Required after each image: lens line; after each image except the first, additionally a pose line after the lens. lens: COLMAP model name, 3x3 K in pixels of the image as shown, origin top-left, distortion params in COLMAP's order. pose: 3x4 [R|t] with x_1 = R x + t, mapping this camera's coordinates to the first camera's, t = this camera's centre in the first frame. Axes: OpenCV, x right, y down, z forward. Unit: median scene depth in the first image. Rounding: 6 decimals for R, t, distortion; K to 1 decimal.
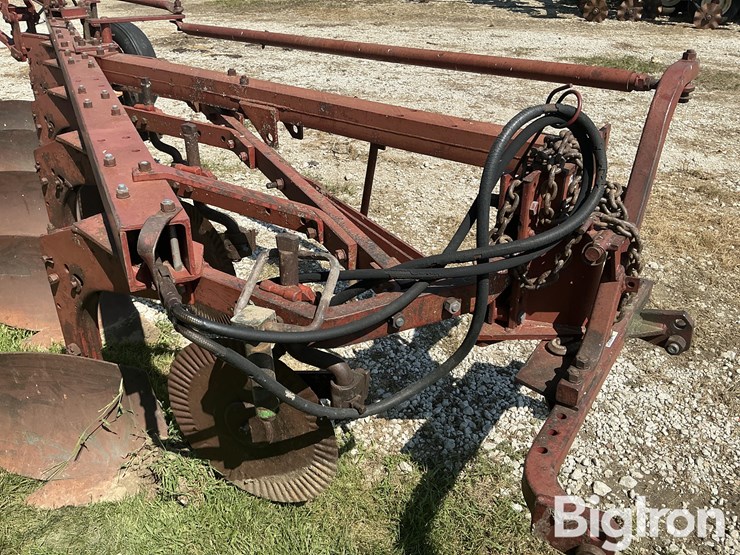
lens RADIAL K [[615.1, 0, 370.6], [0, 615.1, 279.9], [0, 0, 1]] dist [0.137110, -0.276969]
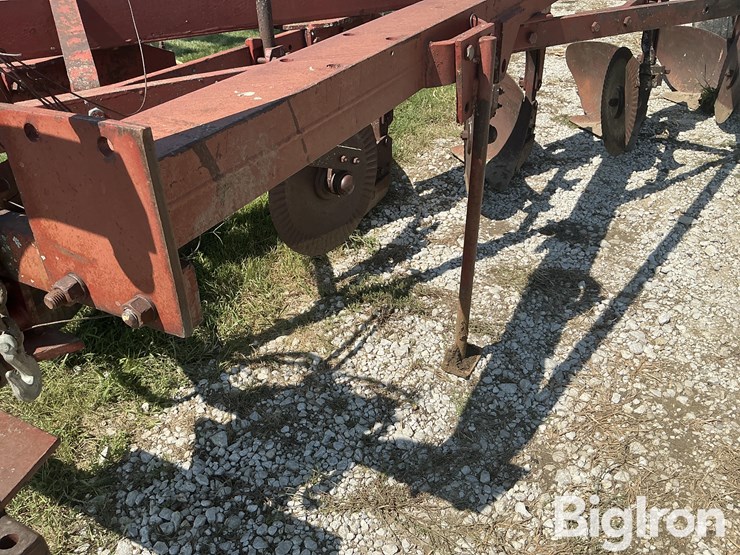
lens RADIAL K [[619.1, 0, 372.0], [0, 619.1, 278.4], [0, 0, 1]] dist [0.110897, -0.223379]
pose [[0.113620, 0.507222, -0.854293, 0.625813], [-0.464174, 0.787349, 0.405740, -0.330006], [0.878427, 0.350440, 0.324897, 0.921040]]
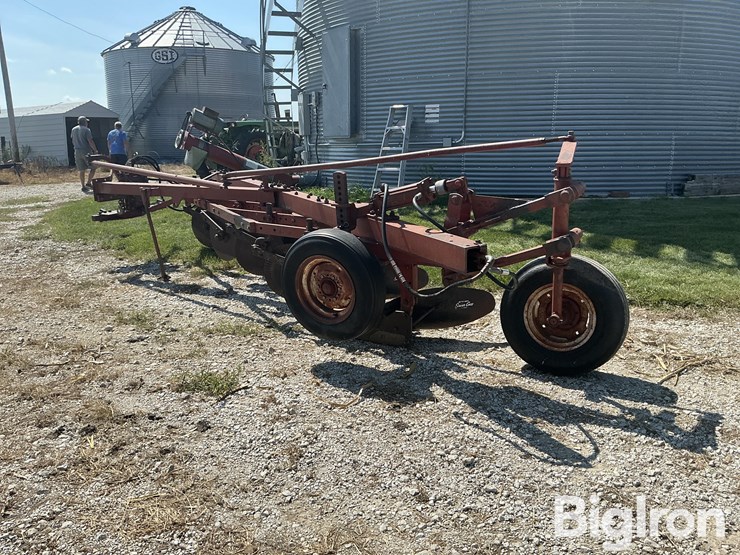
lens RADIAL K [[615.1, 0, 370.6], [0, 615.1, 279.9], [0, 0, 1]] dist [0.137110, -0.276969]
pose [[-0.999409, 0.023118, -0.025437, -0.967259], [-0.001084, 0.718462, 0.695566, -2.066894], [0.034356, 0.695182, -0.718012, 3.577662]]
